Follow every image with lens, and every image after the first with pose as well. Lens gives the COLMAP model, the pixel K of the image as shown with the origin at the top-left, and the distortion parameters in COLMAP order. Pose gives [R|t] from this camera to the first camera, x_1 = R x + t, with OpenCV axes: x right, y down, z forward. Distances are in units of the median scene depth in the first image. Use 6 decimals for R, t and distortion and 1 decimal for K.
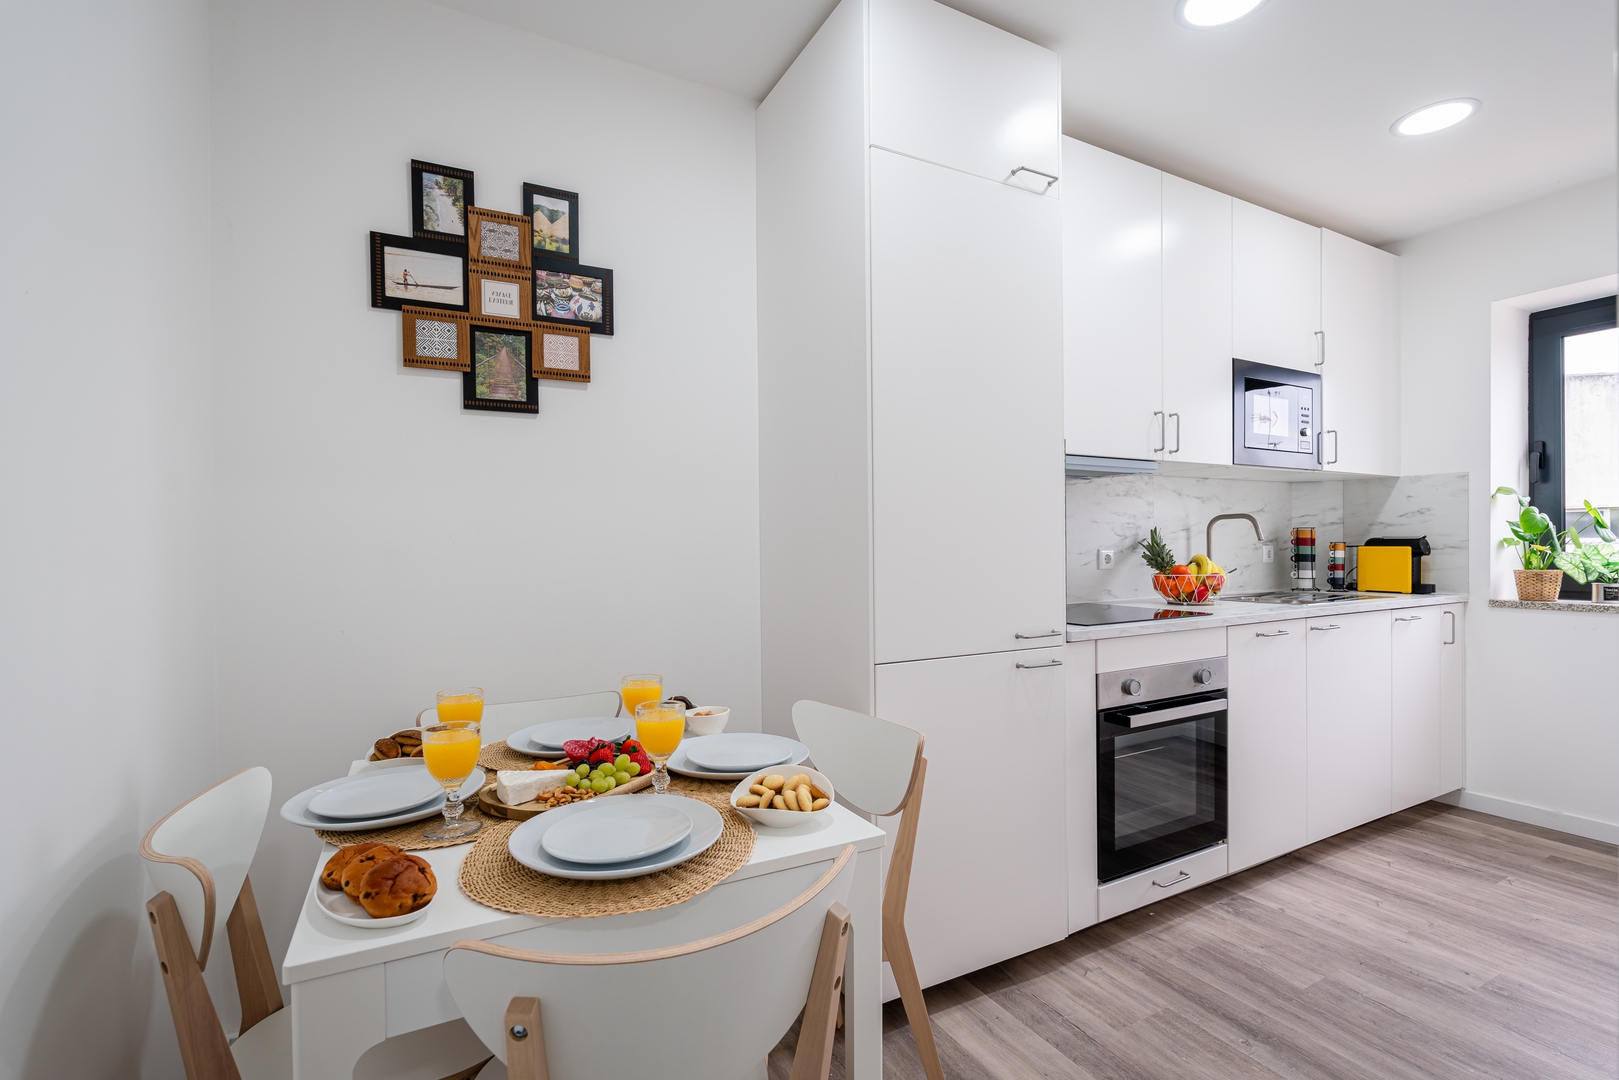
lens RADIAL K [[716.3, 0, 806.0], [0, 716.3, 552.2], [0, 0, 1]] dist [-0.009285, -0.000980]
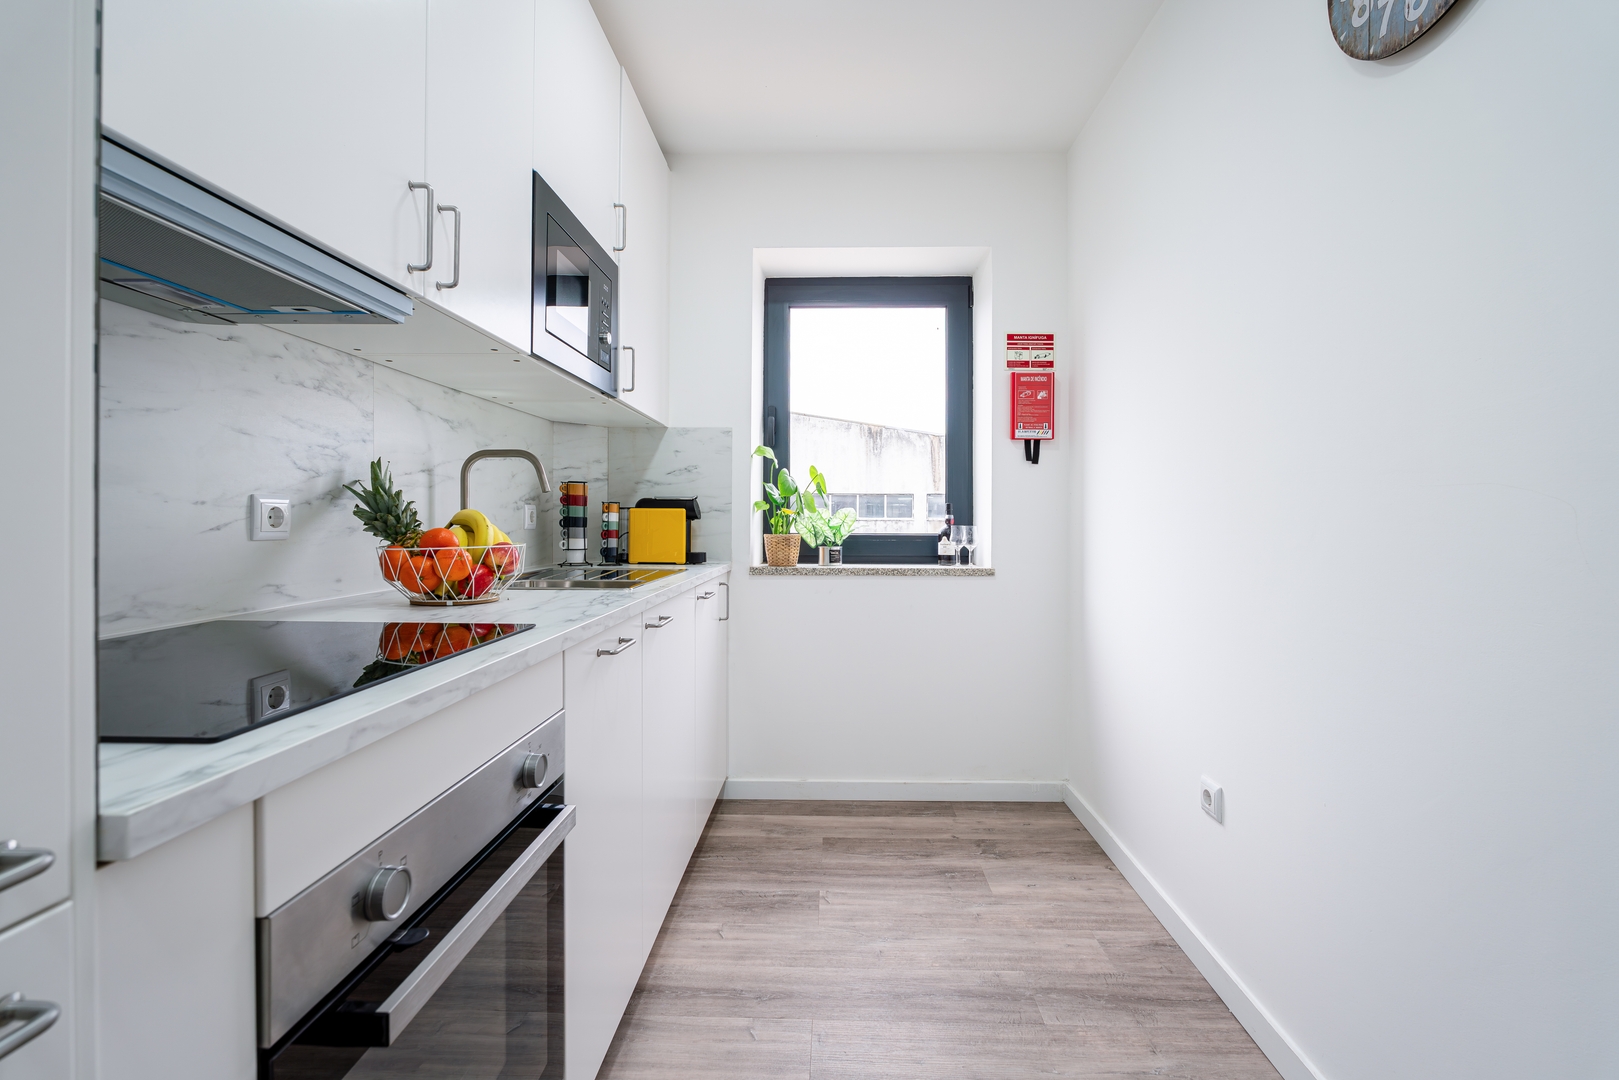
lens RADIAL K [[716.3, 0, 822.2], [0, 716.3, 521.1], [0, 0, 1]] dist [-0.009285, -0.000980]
pose [[0.476907, 0.009708, 0.878900, 0.187677], [-0.001101, 0.999945, -0.010448, 0.016363], [-0.878953, 0.004016, 0.476892, 0.474027]]
